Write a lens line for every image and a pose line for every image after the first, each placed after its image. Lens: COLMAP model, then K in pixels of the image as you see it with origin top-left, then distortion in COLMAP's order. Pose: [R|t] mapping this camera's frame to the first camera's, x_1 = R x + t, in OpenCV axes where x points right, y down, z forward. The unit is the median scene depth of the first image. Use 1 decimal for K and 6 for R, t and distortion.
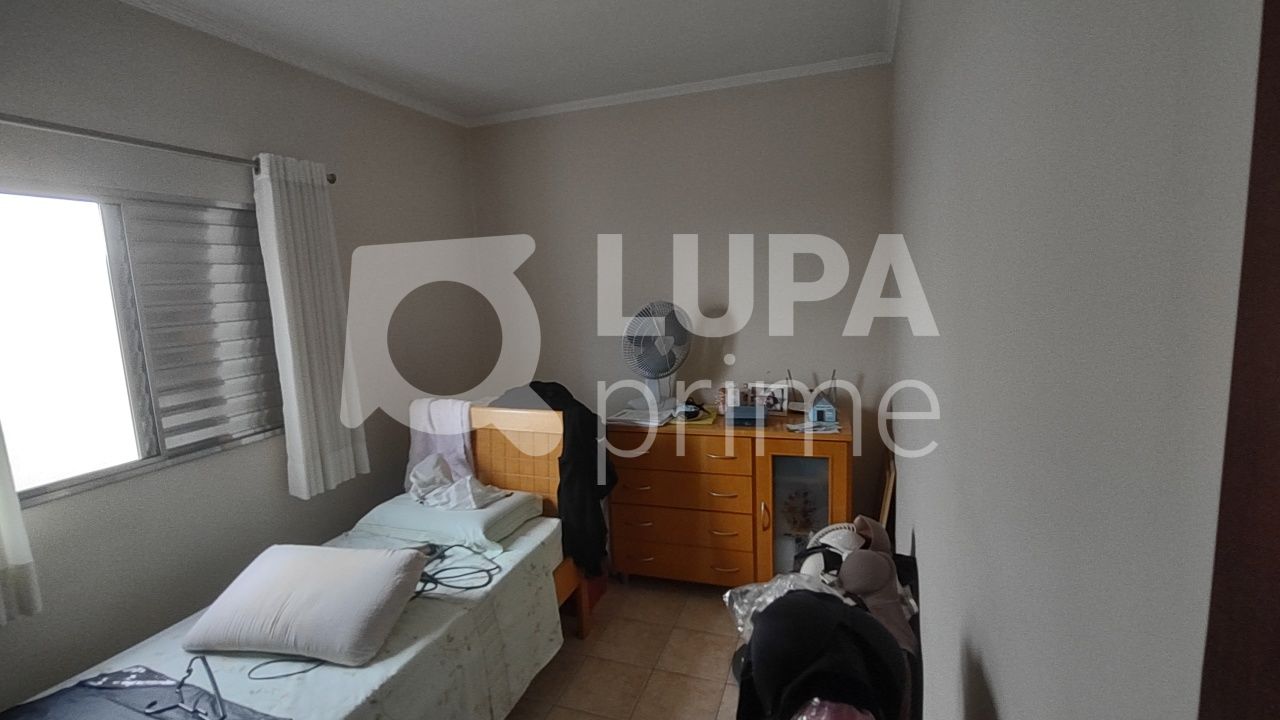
lens RADIAL K [[585.4, 0, 636.3], [0, 585.4, 357.3], [0, 0, 1]] dist [-0.000676, 0.000116]
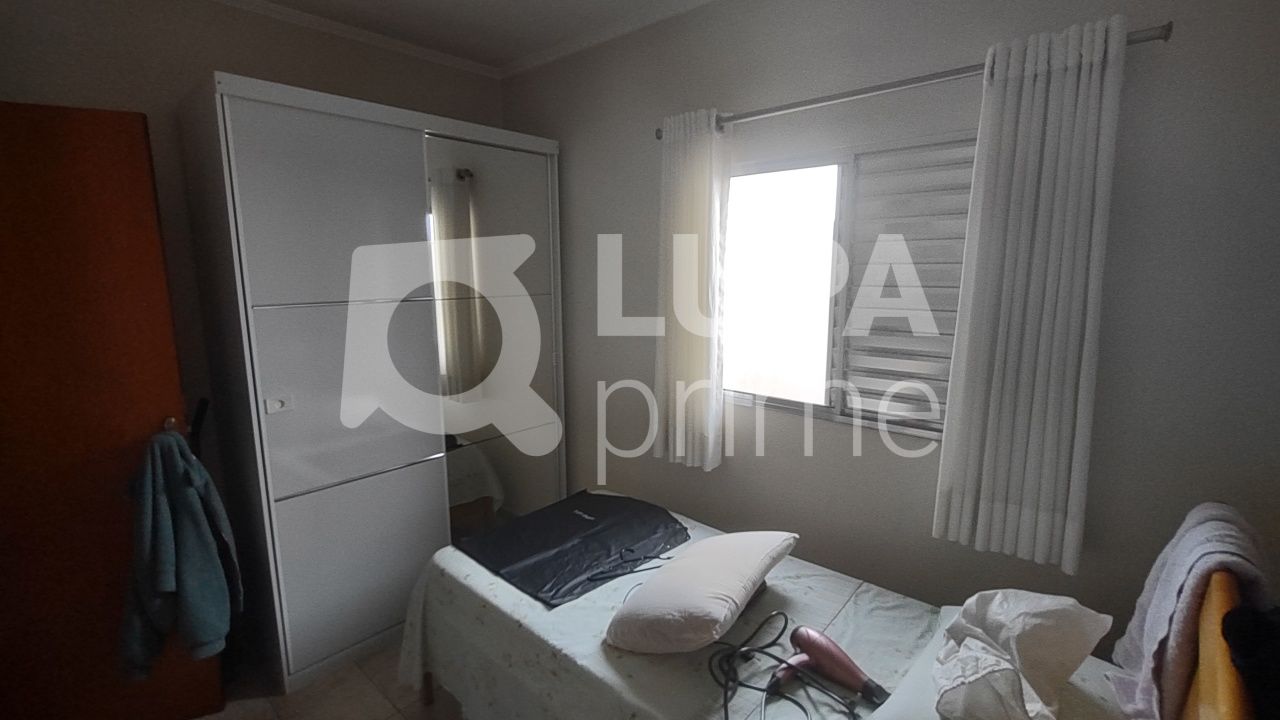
lens RADIAL K [[585.4, 0, 636.3], [0, 585.4, 357.3], [0, 0, 1]] dist [-0.000676, 0.000116]
pose [[-0.392605, 0.195068, -0.898783, 0.243631], [-0.096219, 0.963174, 0.251073, -0.147748], [0.914660, 0.185052, -0.359378, 1.052418]]
